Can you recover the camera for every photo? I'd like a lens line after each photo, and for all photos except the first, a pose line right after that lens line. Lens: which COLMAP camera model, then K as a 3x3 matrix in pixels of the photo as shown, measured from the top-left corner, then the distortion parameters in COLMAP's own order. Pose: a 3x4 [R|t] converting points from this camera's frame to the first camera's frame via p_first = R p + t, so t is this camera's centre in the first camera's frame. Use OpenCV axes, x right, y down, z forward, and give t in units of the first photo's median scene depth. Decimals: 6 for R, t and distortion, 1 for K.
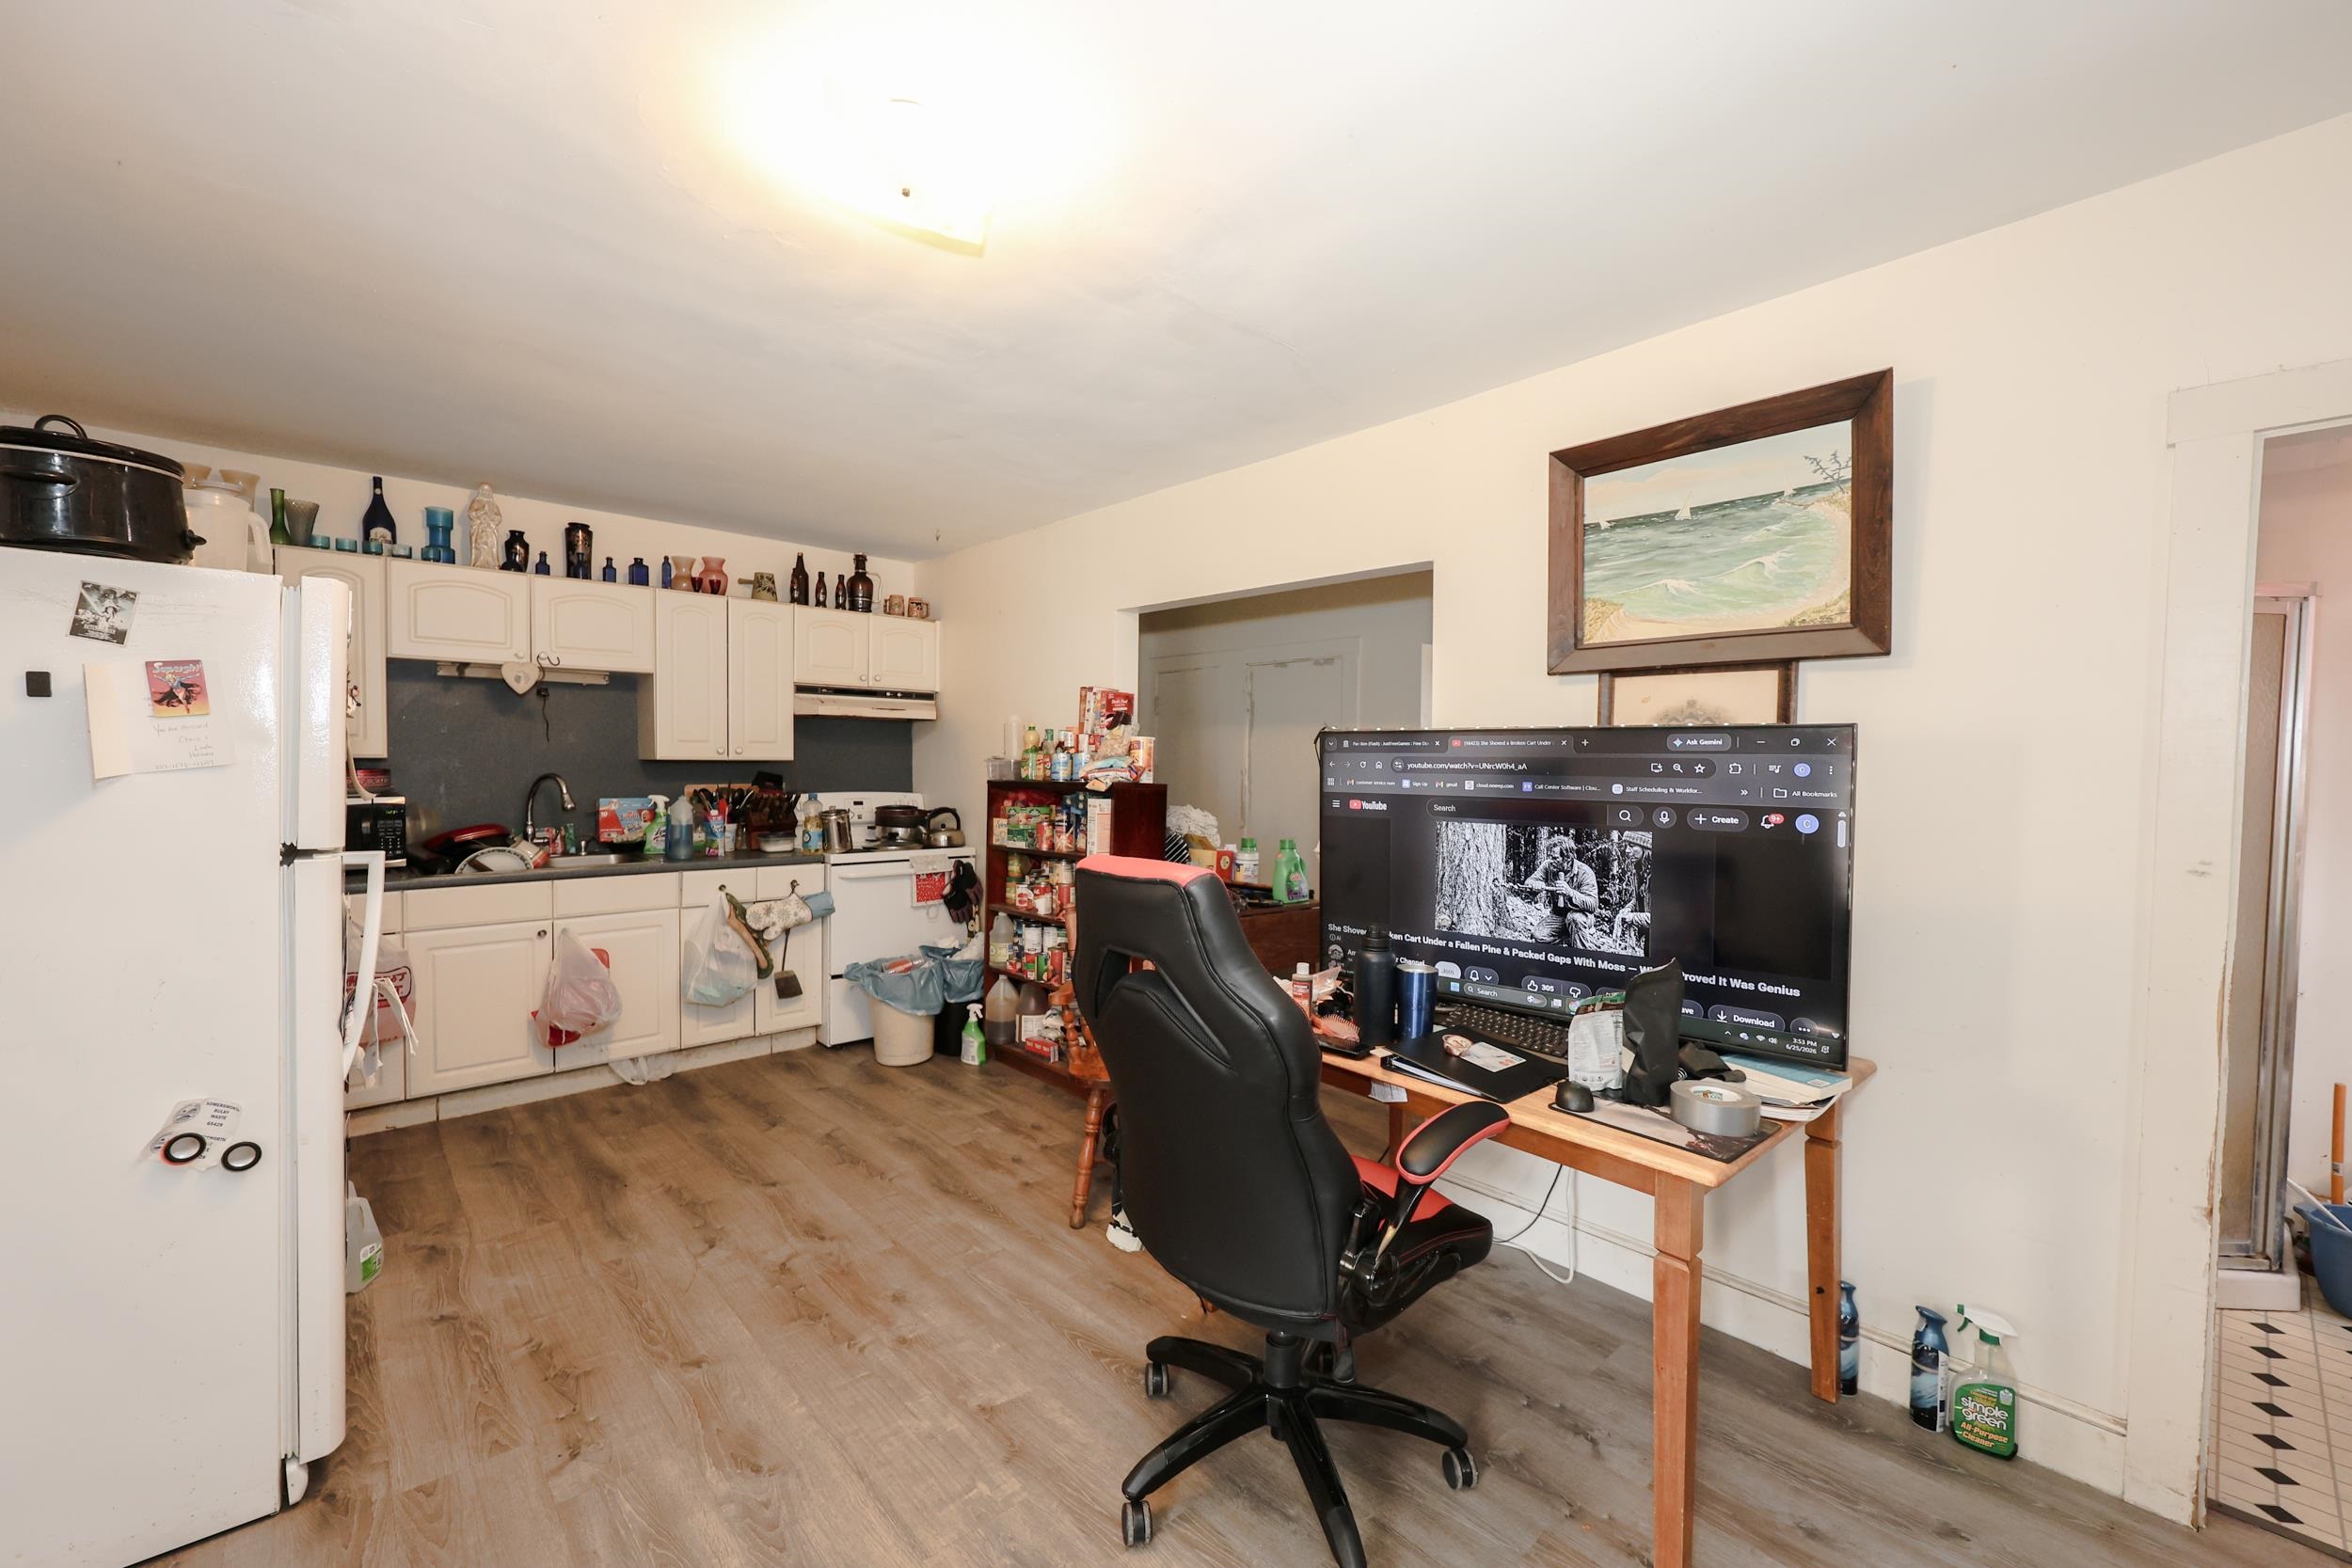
lens RADIAL K [[941.1, 0, 1167.9], [0, 941.1, 786.1], [0, 0, 1]] dist [-0.001127, 0.000101]
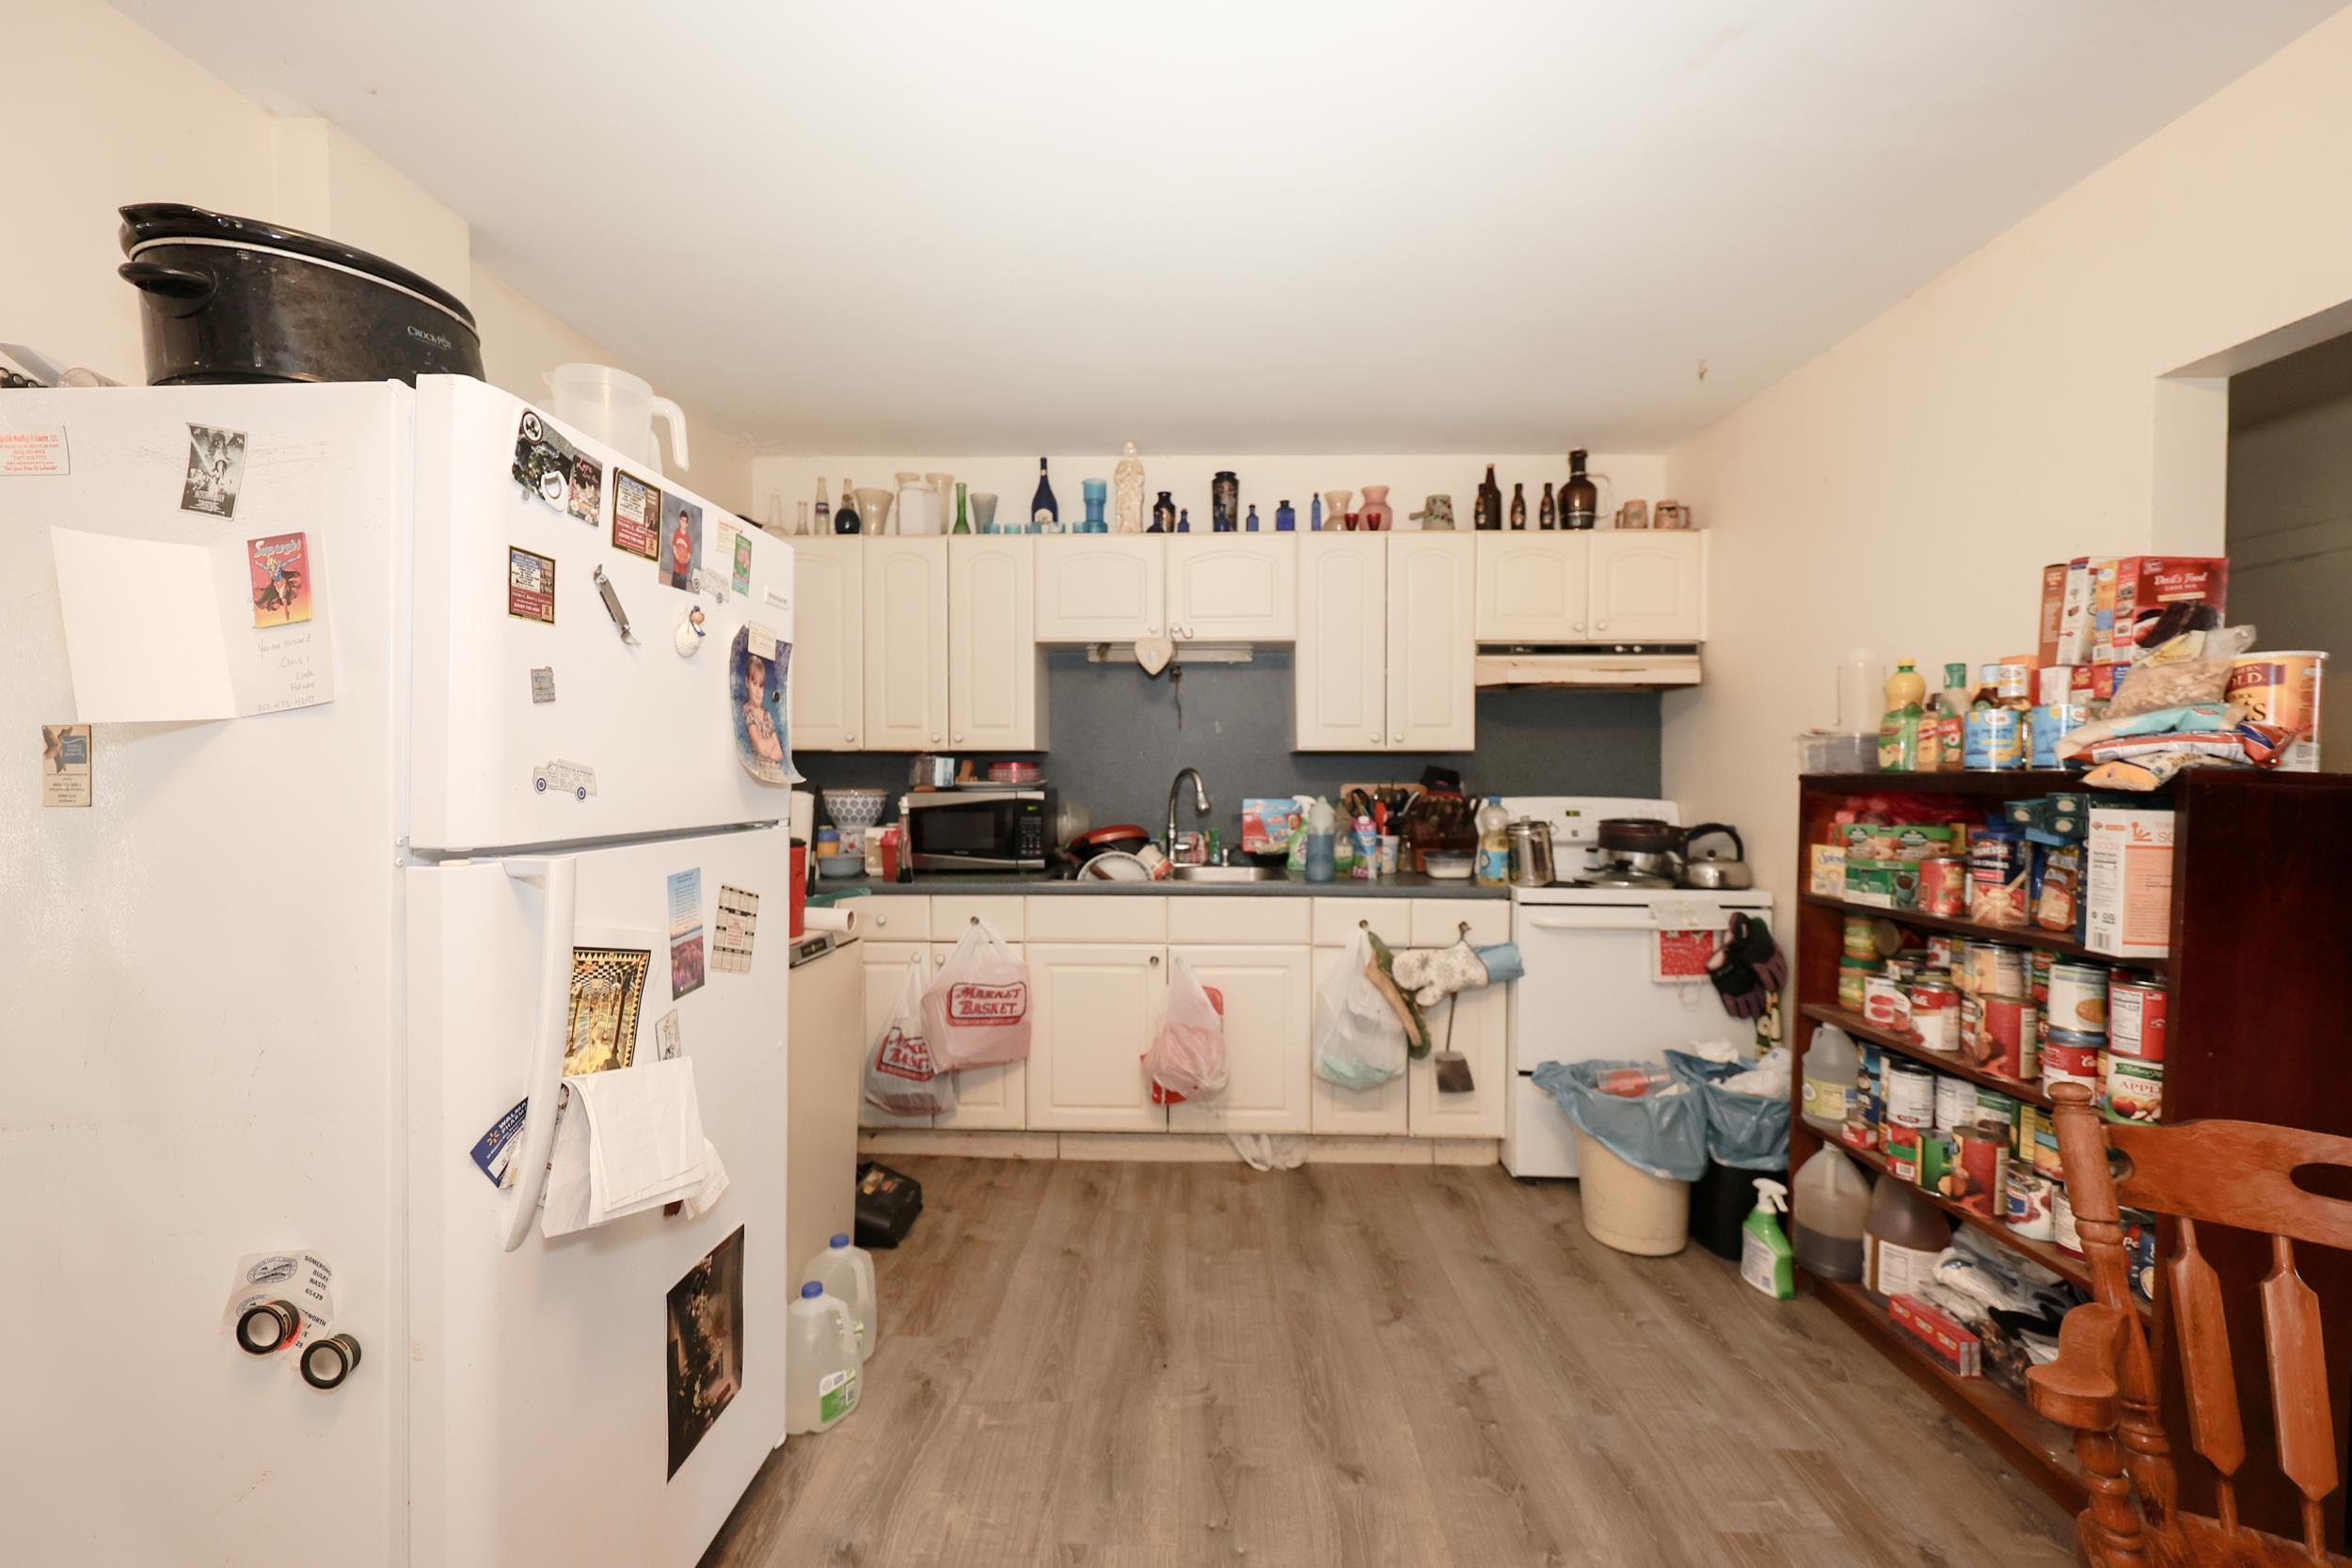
lens RADIAL K [[941.1, 0, 1162.4], [0, 941.1, 784.3], [0, 0, 1]] dist [-0.001127, 0.000101]
pose [[0.713801, 0.001019, -0.700348, -0.078721], [-0.013473, 0.999834, -0.012277, 0.011922], [0.700219, 0.018199, 0.713696, 0.377620]]
